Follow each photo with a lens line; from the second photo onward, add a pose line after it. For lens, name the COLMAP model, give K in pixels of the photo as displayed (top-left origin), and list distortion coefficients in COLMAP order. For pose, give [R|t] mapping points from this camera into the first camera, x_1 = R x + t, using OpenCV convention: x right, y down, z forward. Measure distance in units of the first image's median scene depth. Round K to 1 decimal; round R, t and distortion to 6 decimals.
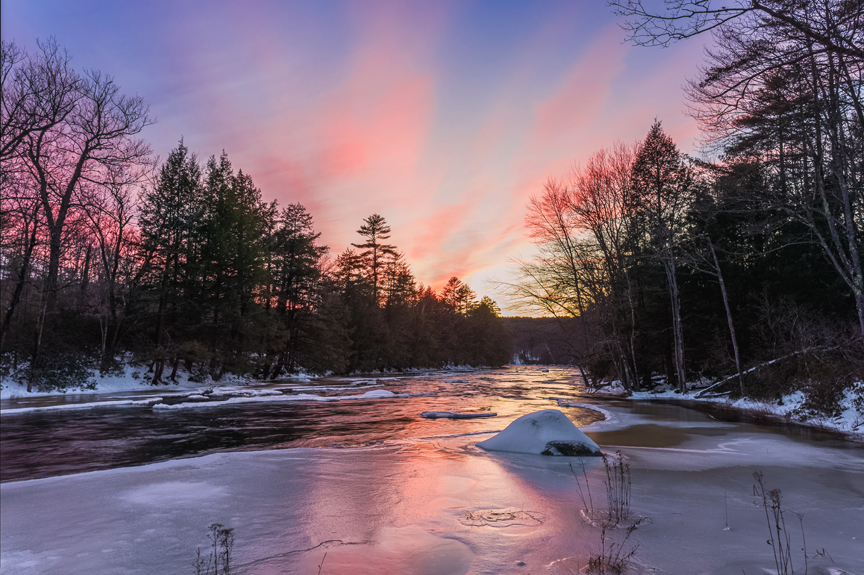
lens RADIAL K [[564.2, 0, 428.2], [0, 564.2, 272.4], [0, 0, 1]] dist [0.000773, 0.001226]
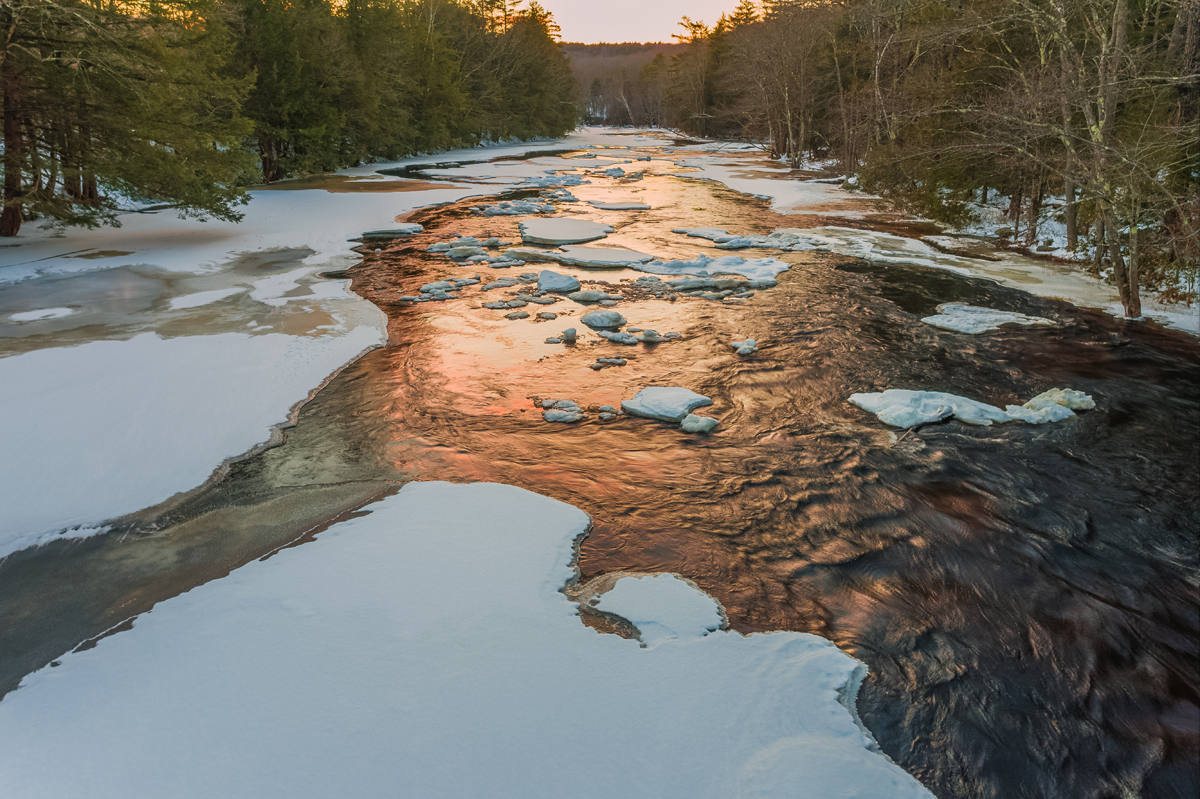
lens RADIAL K [[791.1, 0, 600.0], [0, 791.1, 399.5], [0, 0, 1]] dist [0.056929, 0.000557]
pose [[0.979977, -0.068029, 0.187126, -0.019851], [-0.029973, 0.878707, 0.476419, 0.020371], [-0.196840, -0.472489, 0.859074, 0.275883]]
